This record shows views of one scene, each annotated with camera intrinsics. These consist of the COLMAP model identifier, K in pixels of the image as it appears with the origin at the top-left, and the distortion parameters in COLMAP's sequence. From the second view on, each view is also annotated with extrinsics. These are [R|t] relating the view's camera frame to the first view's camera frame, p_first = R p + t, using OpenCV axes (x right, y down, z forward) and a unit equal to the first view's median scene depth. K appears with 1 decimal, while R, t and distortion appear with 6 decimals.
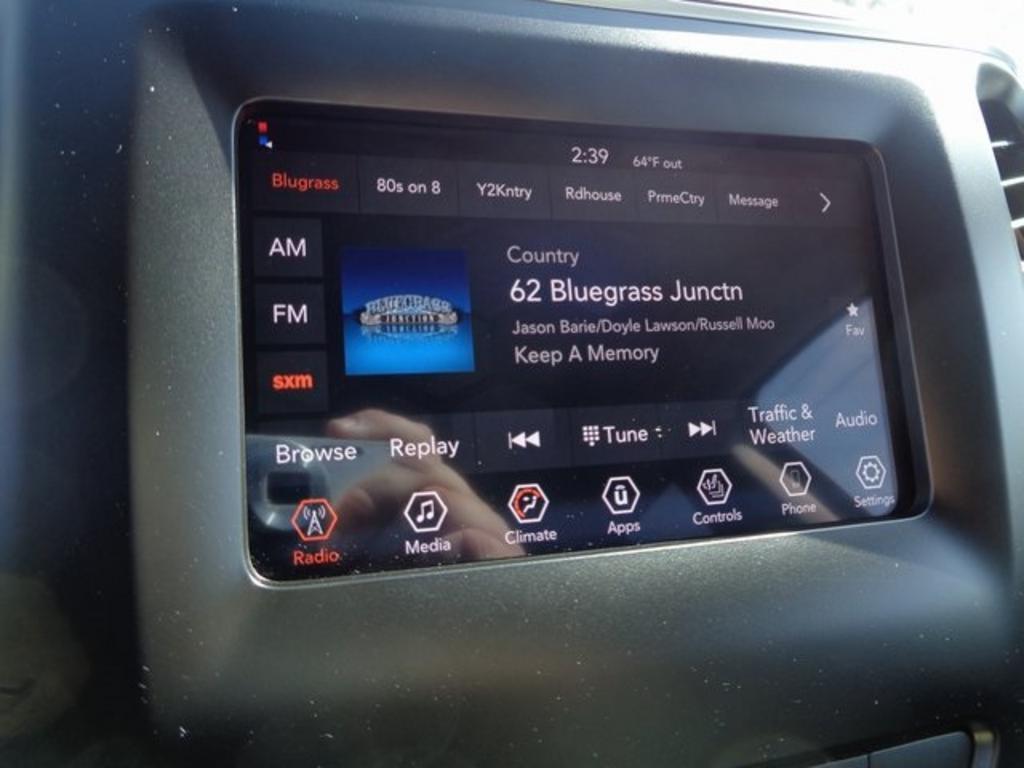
lens RADIAL K [[760.3, 0, 512.0], [0, 760.3, 384.0], [0, 0, 1]] dist [0.005555, 0.004720]
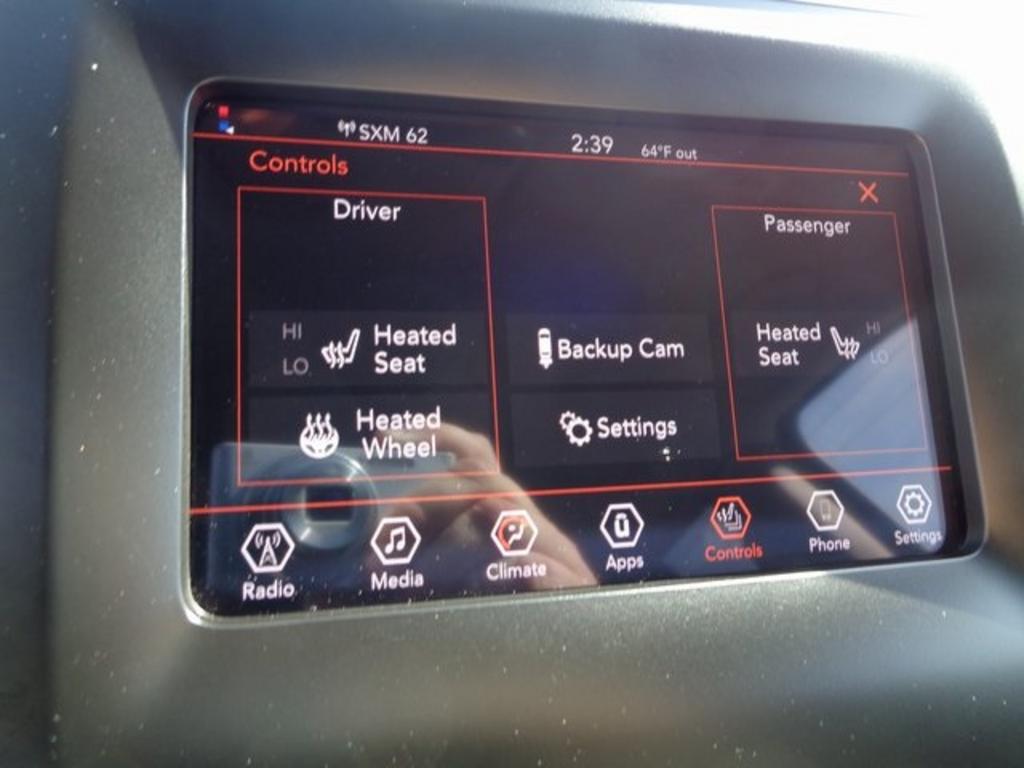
lens RADIAL K [[749.5, 0, 512.0], [0, 749.5, 384.0], [0, 0, 1]] dist [0.001360, -0.007560]
pose [[0.998300, 0.010225, -0.057377, 0.065738], [-0.011422, 0.999723, -0.020562, 0.001883], [0.057151, 0.021183, 0.998141, 0.126548]]
